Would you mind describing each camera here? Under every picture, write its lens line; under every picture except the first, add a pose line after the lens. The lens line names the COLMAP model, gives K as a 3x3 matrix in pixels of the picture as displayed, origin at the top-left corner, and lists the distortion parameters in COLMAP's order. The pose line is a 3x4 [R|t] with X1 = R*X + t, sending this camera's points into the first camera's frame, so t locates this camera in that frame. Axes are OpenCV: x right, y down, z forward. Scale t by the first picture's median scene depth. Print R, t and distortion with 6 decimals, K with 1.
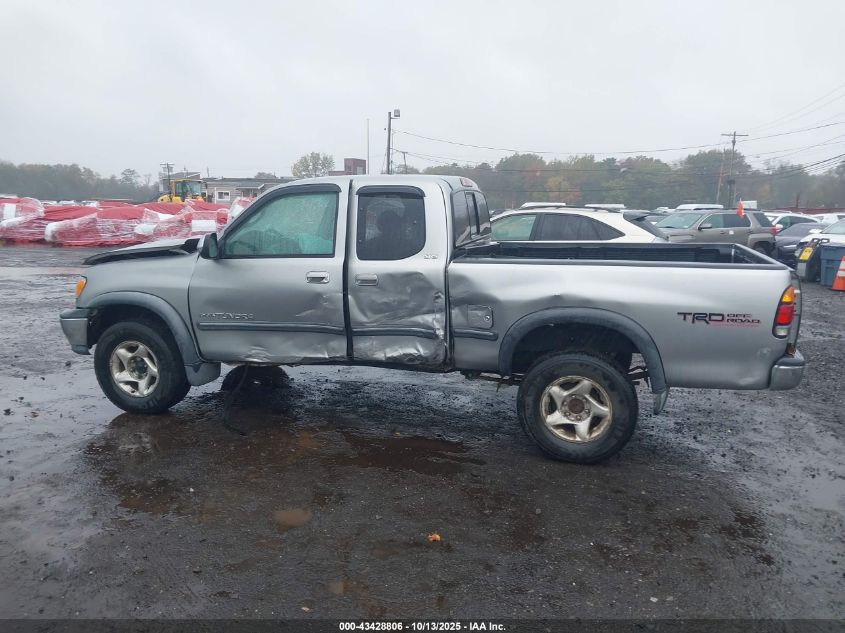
lens RADIAL K [[671.6, 0, 427.4], [0, 671.6, 316.5], [0, 0, 1]] dist [0.022284, -0.023627]
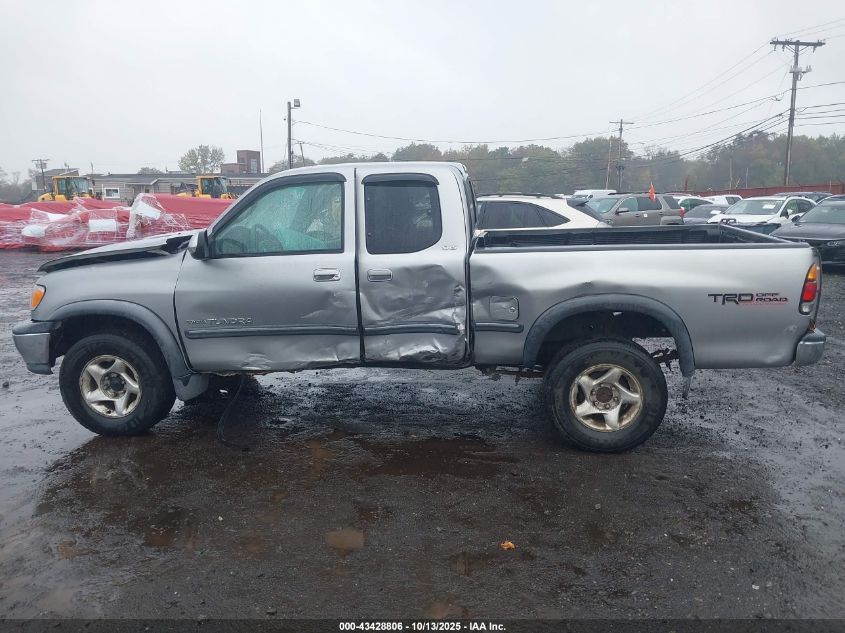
lens RADIAL K [[671.6, 0, 419.8], [0, 671.6, 316.7], [0, 0, 1]] dist [0.022284, -0.023627]
pose [[0.987406, -0.051897, 0.149455, -0.172711], [0.050013, 0.998615, 0.016338, -0.009058], [-0.150096, -0.008657, 0.988634, 0.066020]]
